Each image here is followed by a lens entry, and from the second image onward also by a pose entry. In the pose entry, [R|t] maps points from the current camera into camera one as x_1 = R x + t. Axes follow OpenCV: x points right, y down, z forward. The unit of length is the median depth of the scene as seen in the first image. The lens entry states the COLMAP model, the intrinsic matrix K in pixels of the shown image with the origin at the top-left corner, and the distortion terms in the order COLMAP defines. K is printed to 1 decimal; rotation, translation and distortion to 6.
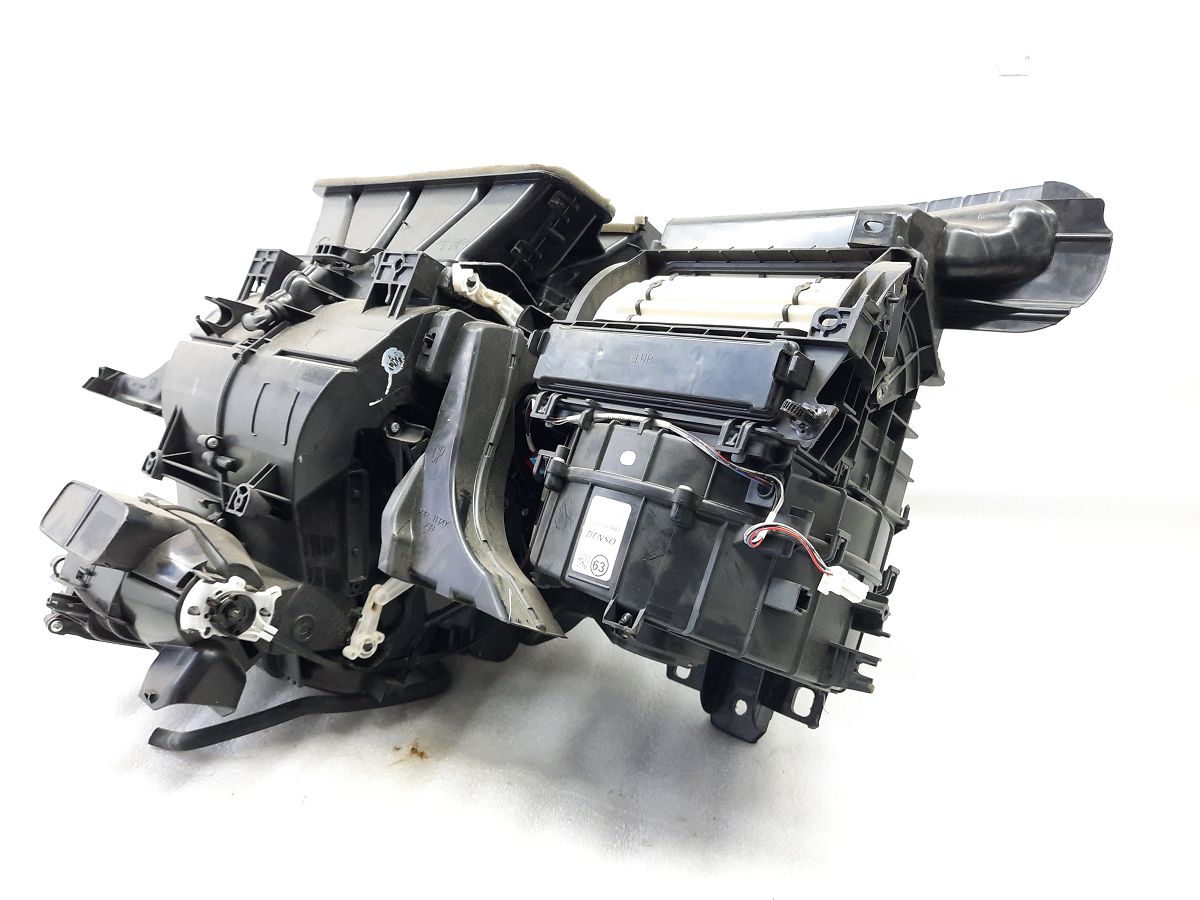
lens RADIAL K [[892.6, 0, 593.5], [0, 892.6, 445.0], [0, 0, 1]] dist [0.053070, -0.060449]
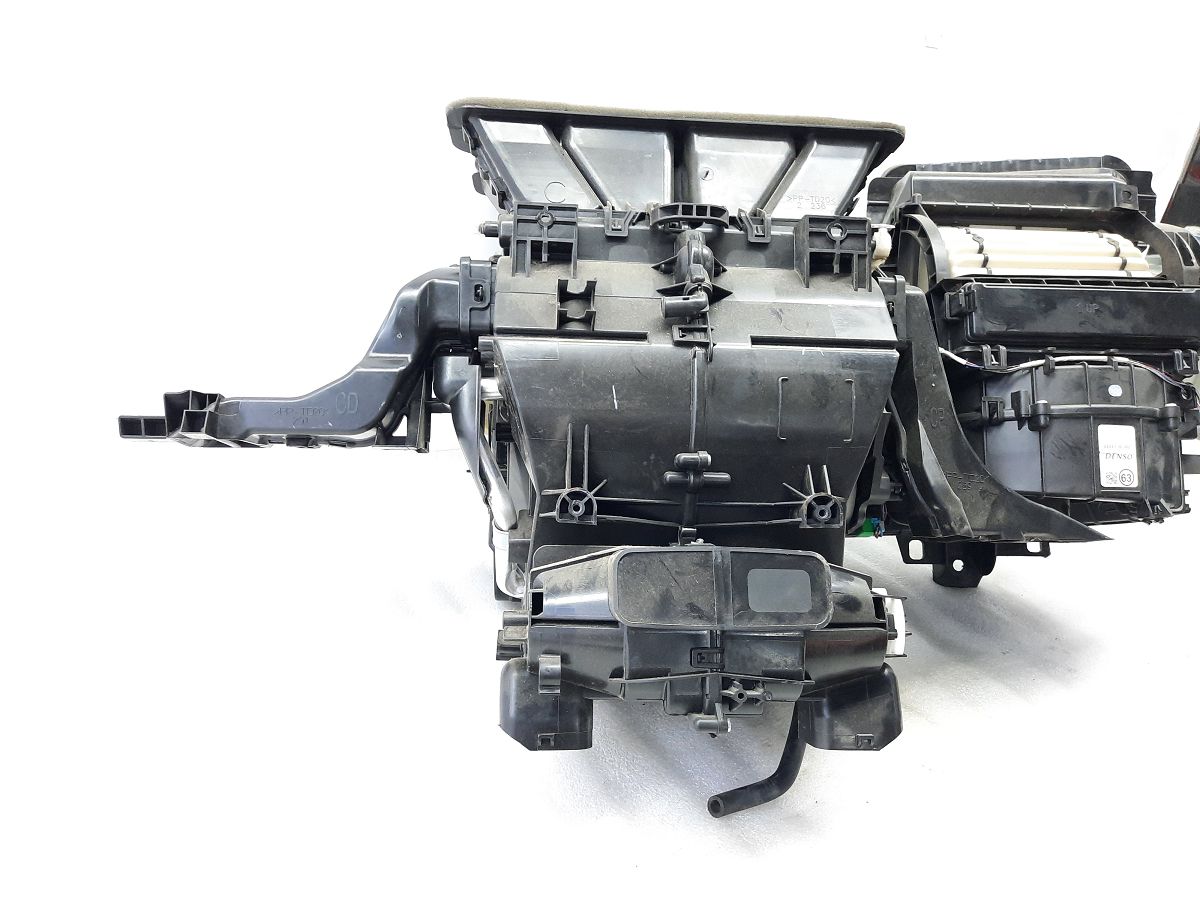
lens RADIAL K [[892.6, 0, 596.5], [0, 892.6, 441.4], [0, 0, 1]] dist [0.053070, -0.060449]
pose [[0.677135, -0.215621, 0.703559, -1.182145], [0.112425, 0.975196, 0.190668, -0.207845], [-0.727220, -0.050011, 0.684580, 0.561548]]
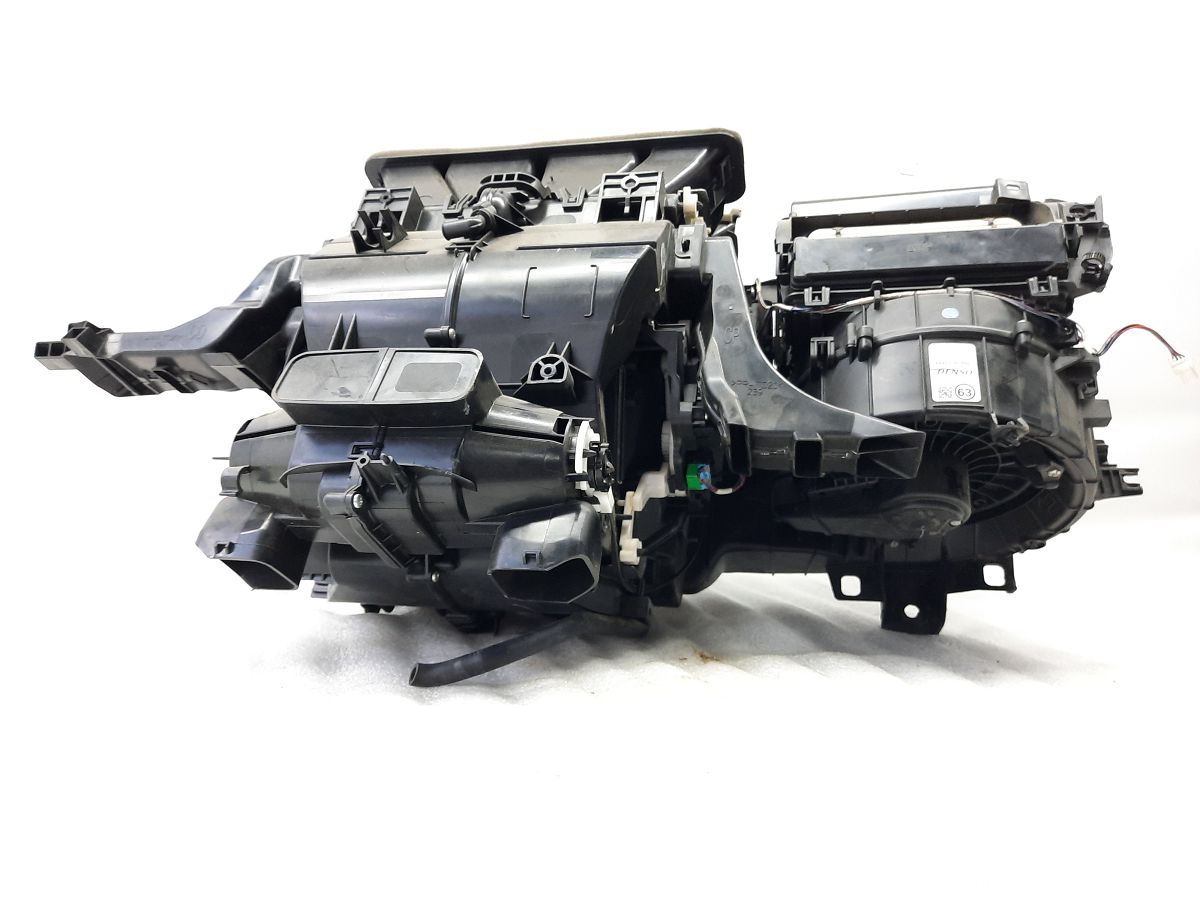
lens RADIAL K [[892.6, 0, 593.6], [0, 892.6, 450.3], [0, 0, 1]] dist [0.053070, -0.060449]
pose [[0.867193, 0.037241, 0.496578, -0.812011], [0.093260, 0.967410, -0.235416, 0.362673], [-0.489162, 0.250462, 0.835458, 0.246959]]
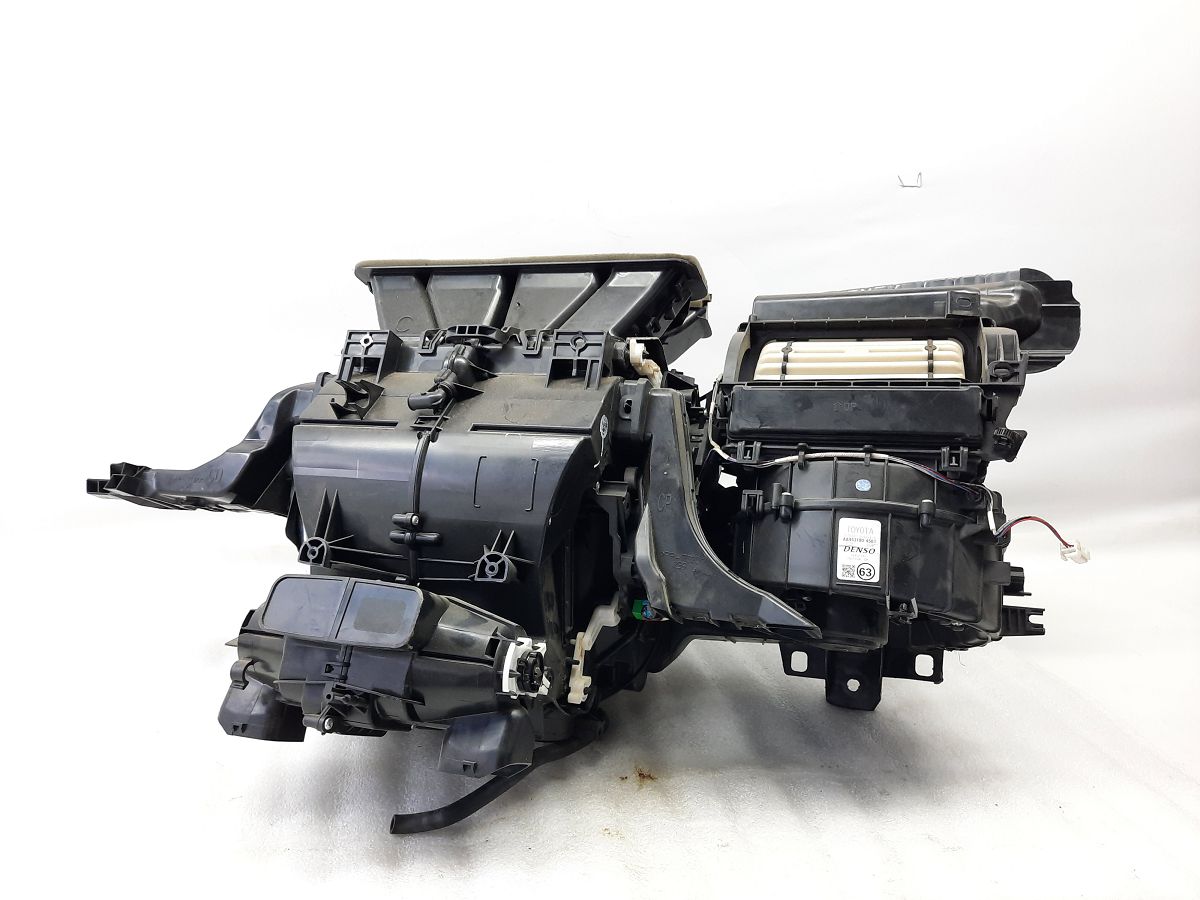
lens RADIAL K [[892.6, 0, 591.4], [0, 892.6, 438.1], [0, 0, 1]] dist [0.053070, -0.060449]
pose [[0.913606, -0.079854, 0.398683, -0.705321], [0.106983, 0.993186, -0.046227, -0.029731], [-0.392275, 0.084886, 0.915923, -0.023580]]
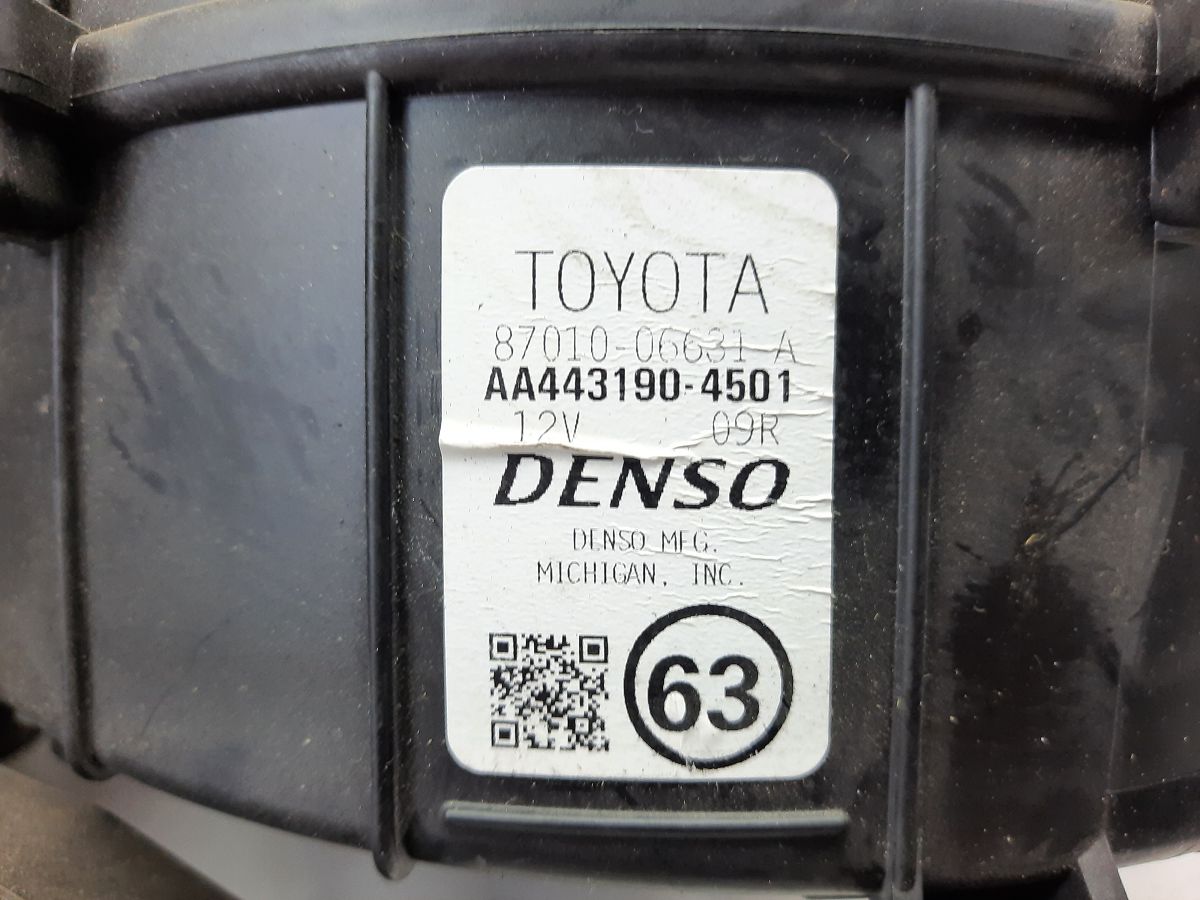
lens RADIAL K [[892.6, 0, 601.0], [0, 892.6, 450.9], [0, 0, 1]] dist [0.053070, -0.060449]
pose [[0.775341, -0.322048, 0.543259, -0.055292], [0.162846, 0.933071, 0.320717, 0.048704], [-0.610186, -0.160197, 0.775893, 0.766302]]
